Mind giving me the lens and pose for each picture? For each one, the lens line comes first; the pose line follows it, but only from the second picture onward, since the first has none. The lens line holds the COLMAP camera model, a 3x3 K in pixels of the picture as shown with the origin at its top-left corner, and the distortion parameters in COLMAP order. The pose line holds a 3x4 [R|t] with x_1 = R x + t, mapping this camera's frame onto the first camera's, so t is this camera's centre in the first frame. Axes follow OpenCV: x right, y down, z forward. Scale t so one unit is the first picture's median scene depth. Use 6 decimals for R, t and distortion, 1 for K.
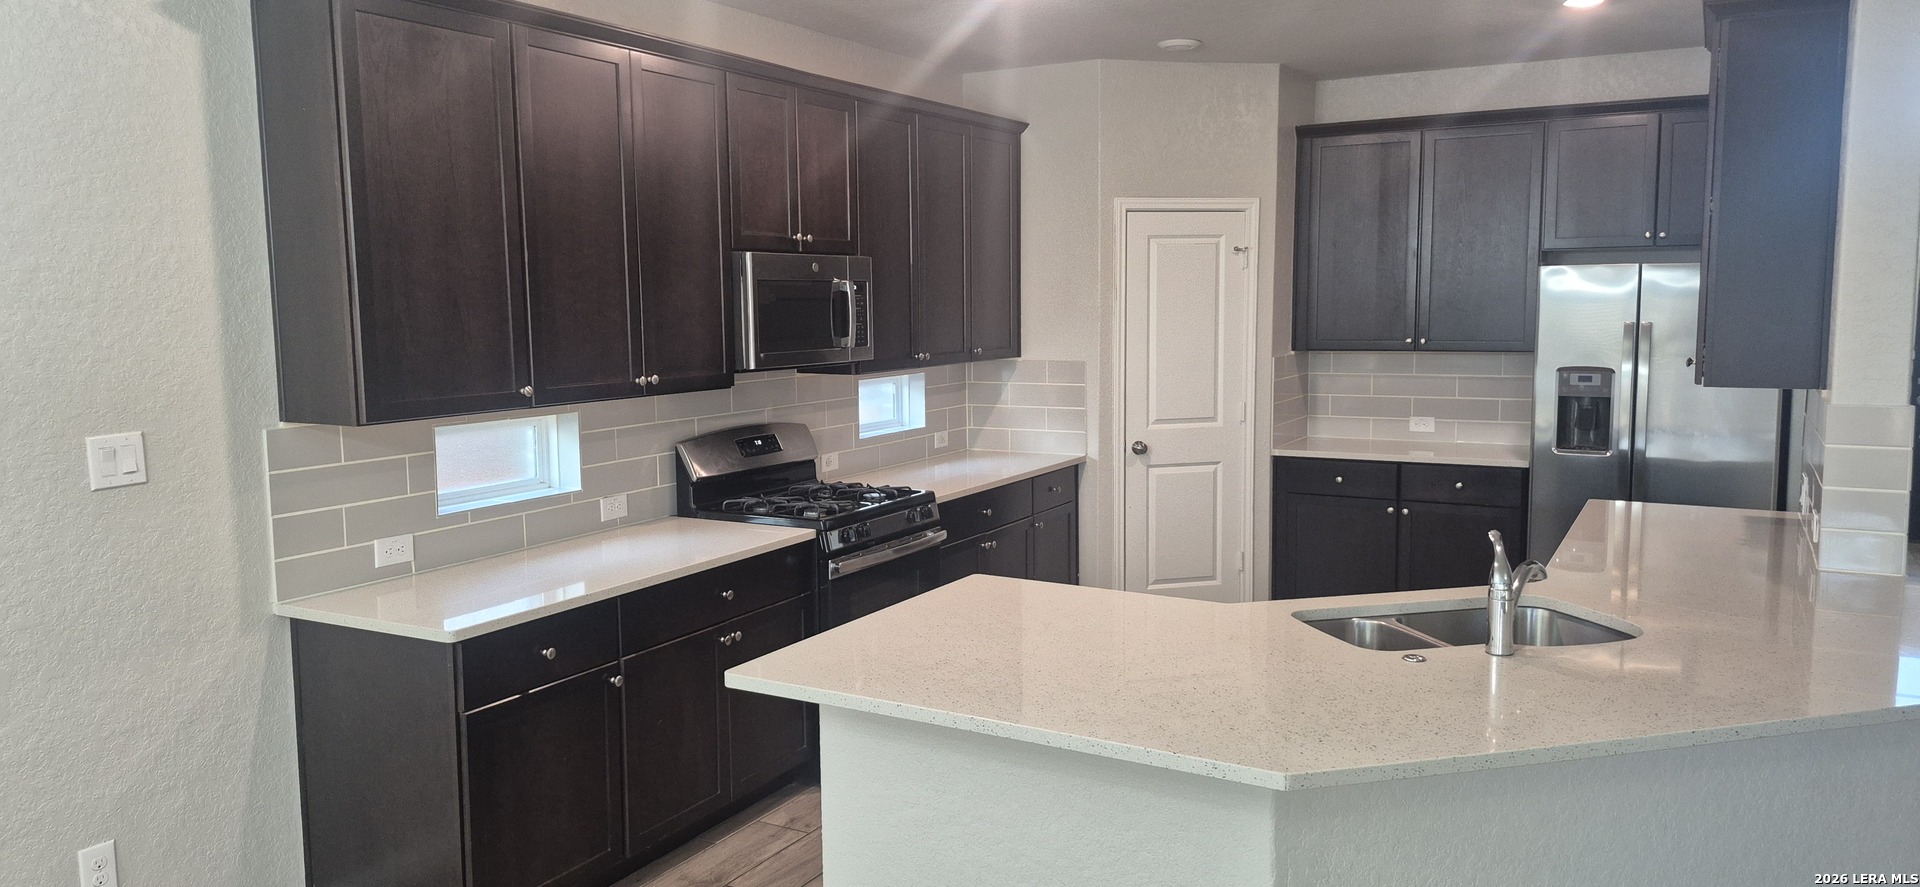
lens RADIAL K [[1341.3, 0, 952.9], [0, 1341.3, 442.5], [0, 0, 1]] dist [0.057736, -0.024740]
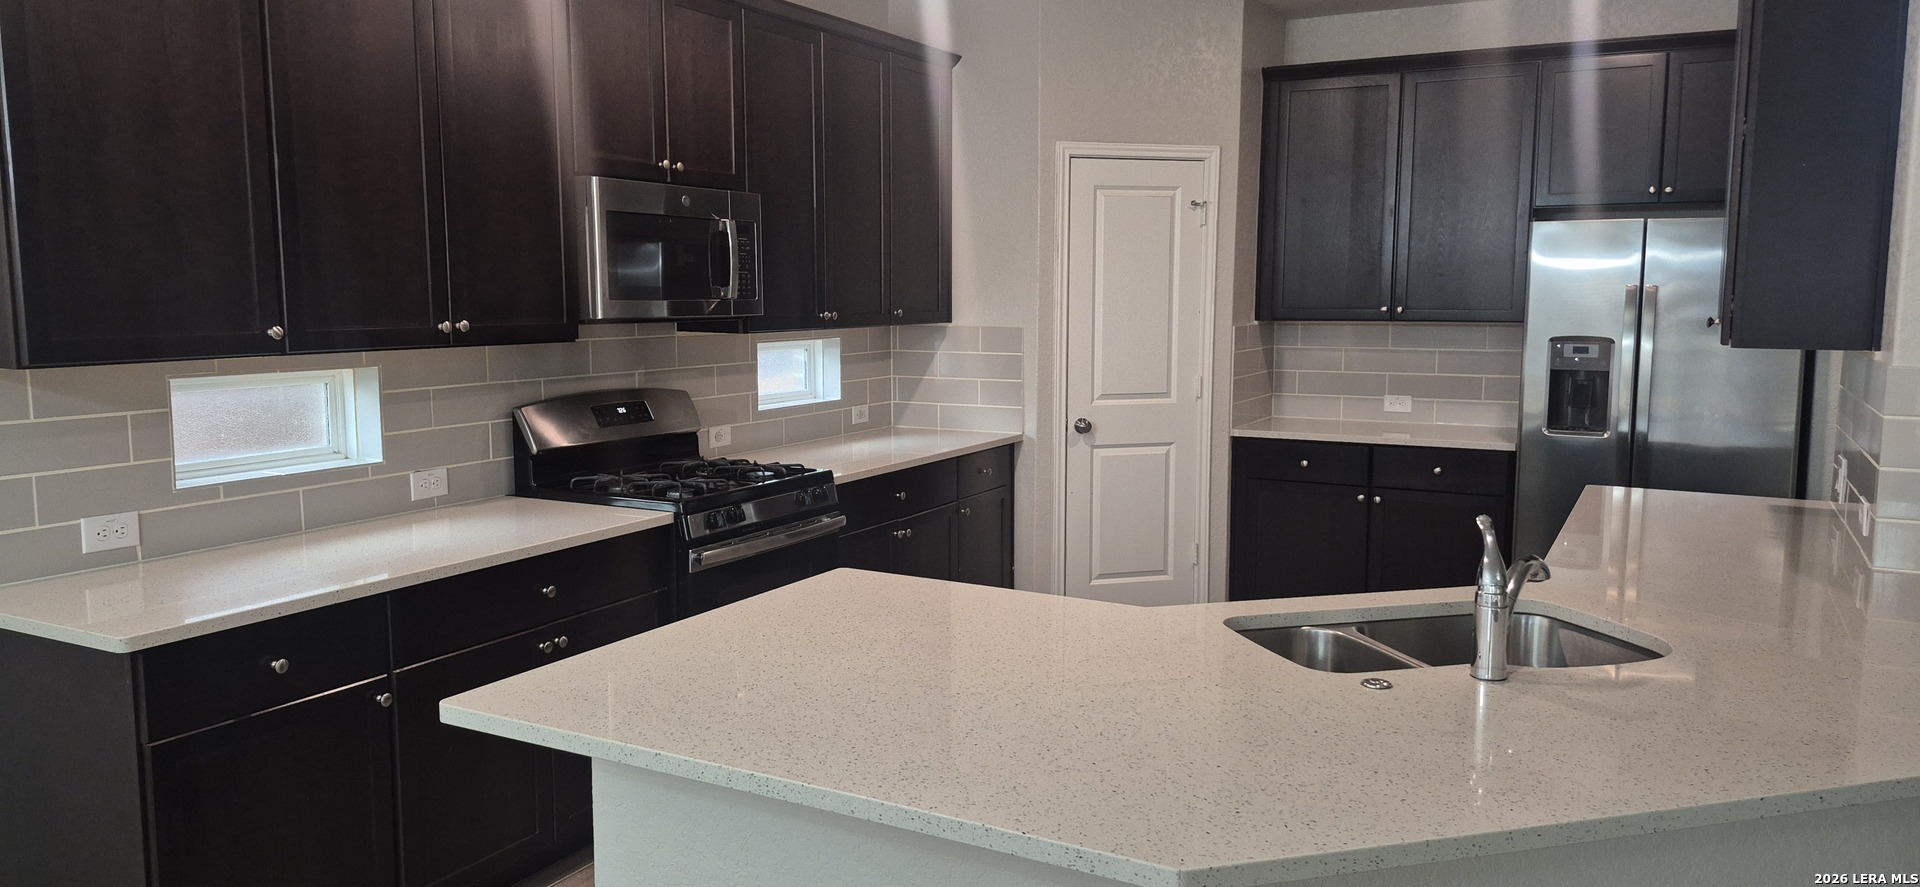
lens RADIAL K [[1341.3, 0, 969.4], [0, 1341.3, 446.9], [0, 0, 1]] dist [0.057736, -0.024740]
pose [[0.999644, 0.009975, 0.024727, 0.055631], [-0.010213, 0.999903, 0.009510, 0.013459], [-0.024630, -0.009759, 0.999649, 0.150073]]
